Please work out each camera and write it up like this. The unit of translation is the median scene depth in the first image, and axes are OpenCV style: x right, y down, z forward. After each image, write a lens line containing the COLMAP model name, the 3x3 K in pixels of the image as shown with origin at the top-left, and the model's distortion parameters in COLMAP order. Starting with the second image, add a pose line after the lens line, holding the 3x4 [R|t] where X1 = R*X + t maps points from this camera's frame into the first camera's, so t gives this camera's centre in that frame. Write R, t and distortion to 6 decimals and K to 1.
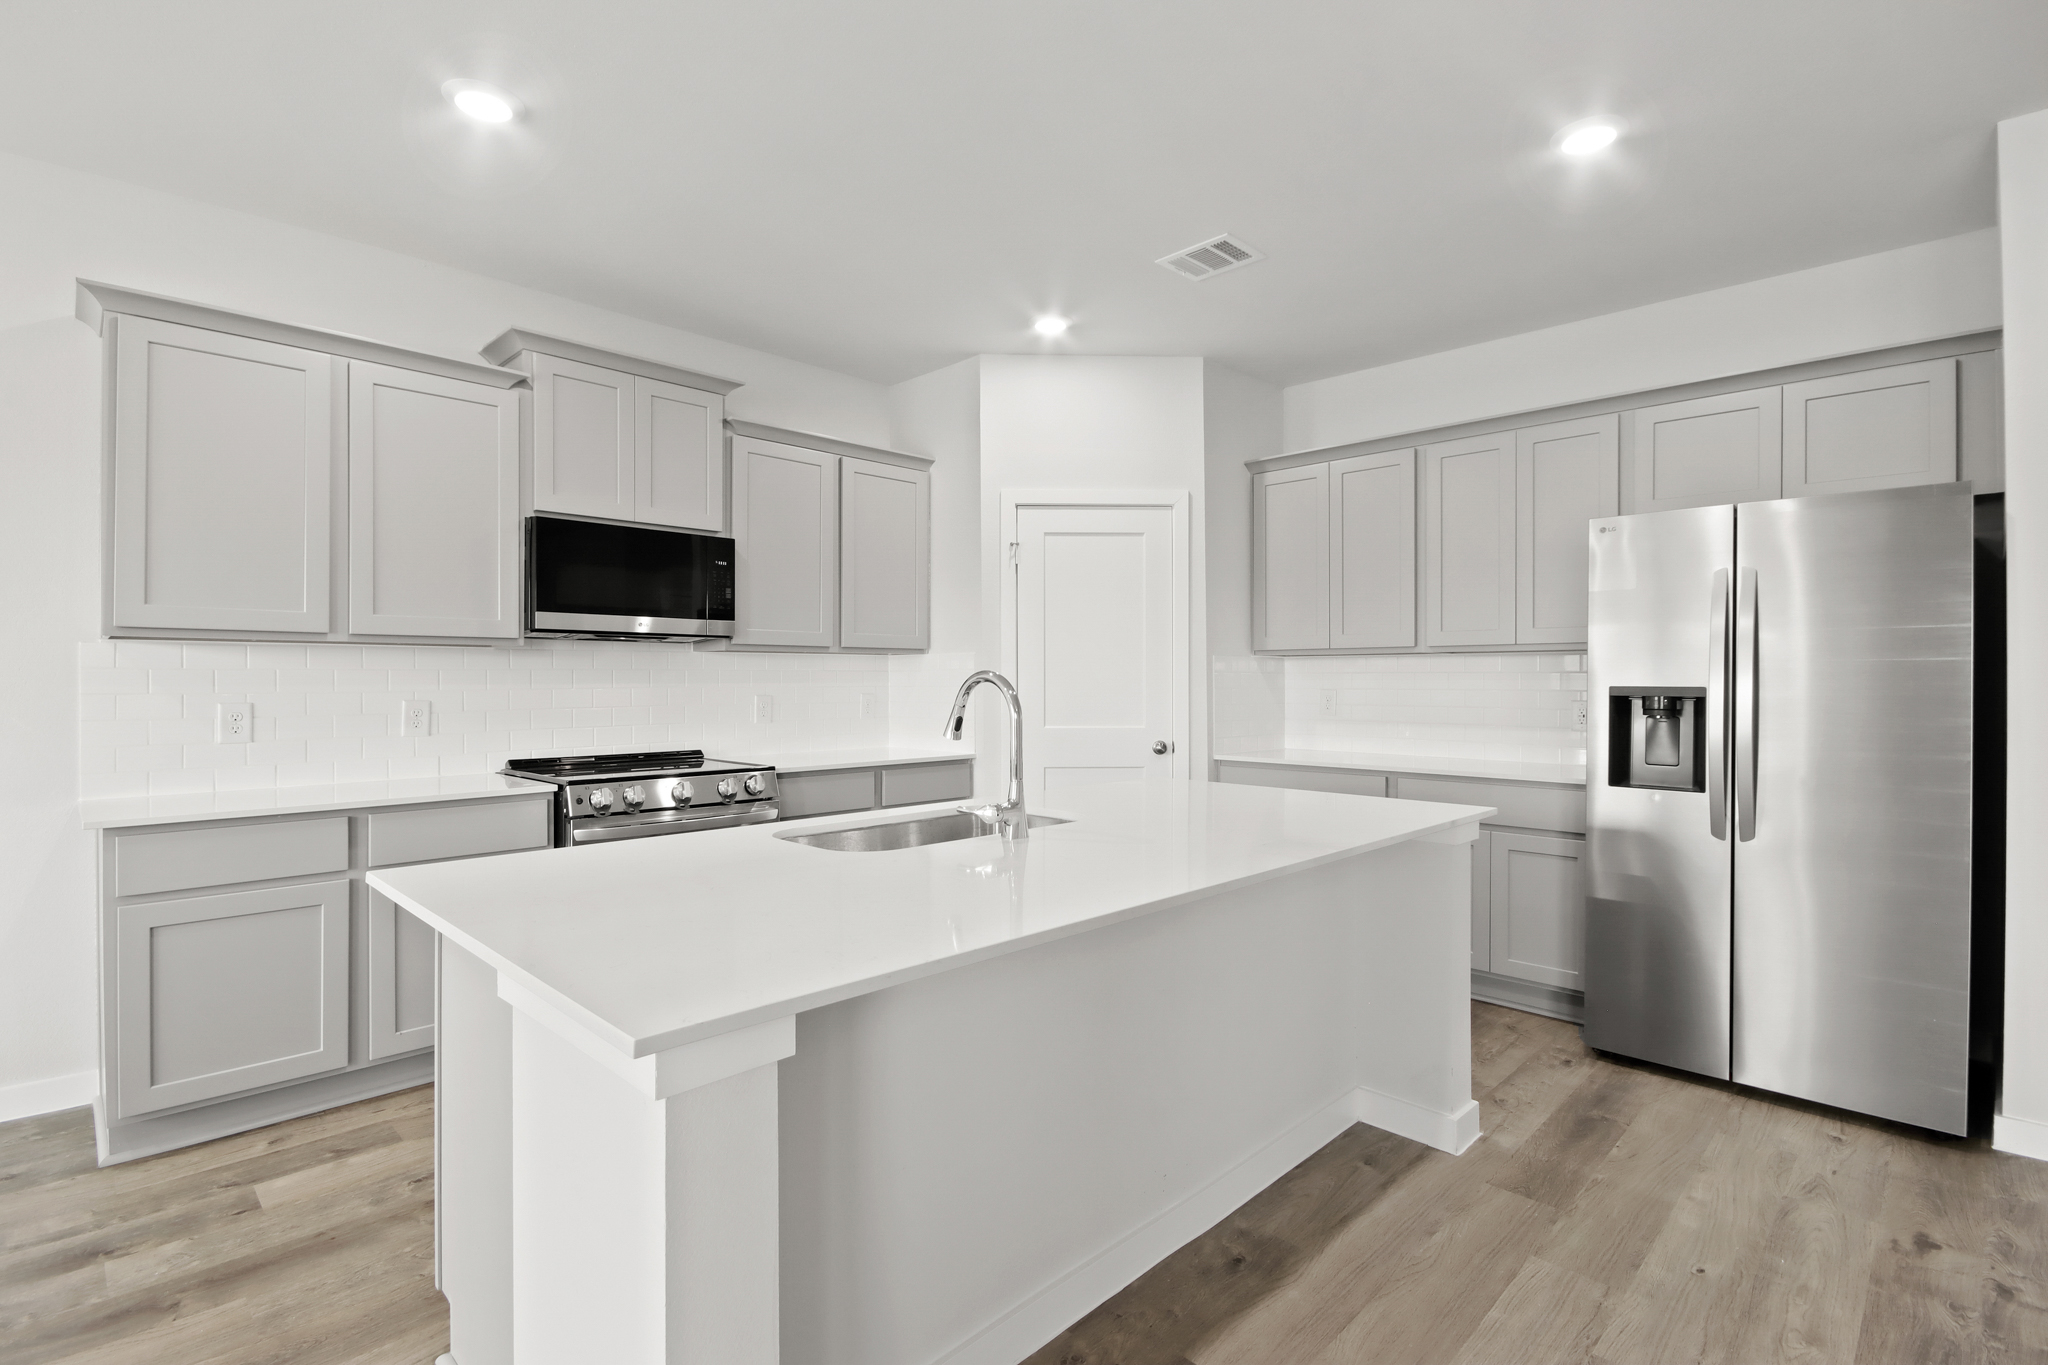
lens RADIAL K [[978.8, 0, 1024.0], [0, 978.8, 682.5], [0, 0, 1]] dist [0.000718, 0.000247]
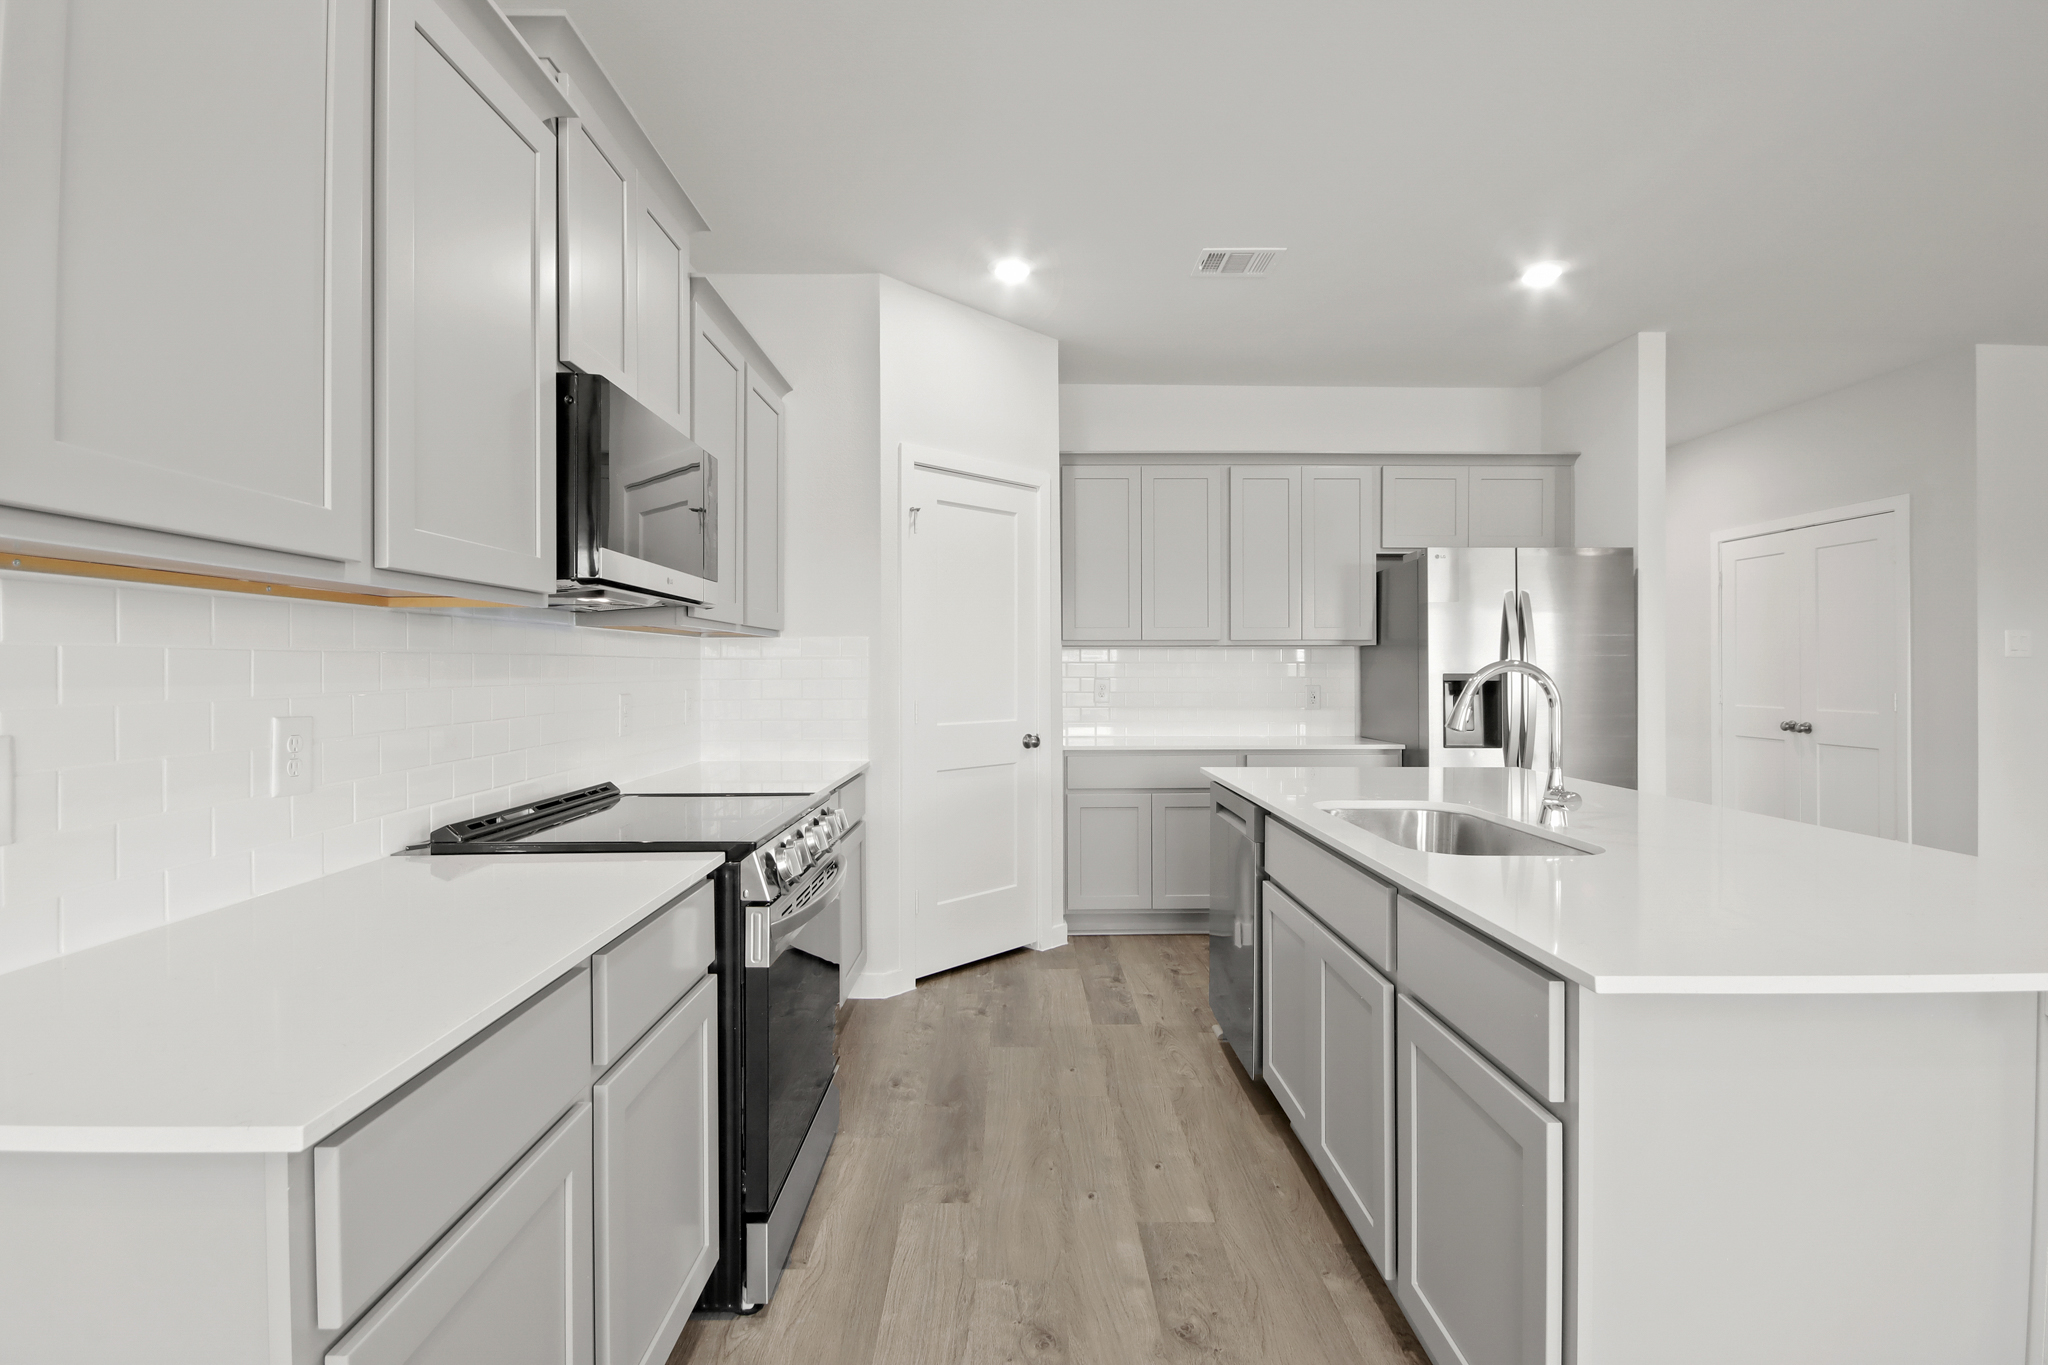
lens RADIAL K [[978.8, 0, 1024.0], [0, 978.8, 682.5], [0, 0, 1]] dist [0.000718, 0.000247]
pose [[0.707427, -0.010460, 0.706709, -0.605330], [0.004232, 0.999935, 0.010563, -0.000225], [-0.706773, -0.004481, 0.707426, 0.373844]]
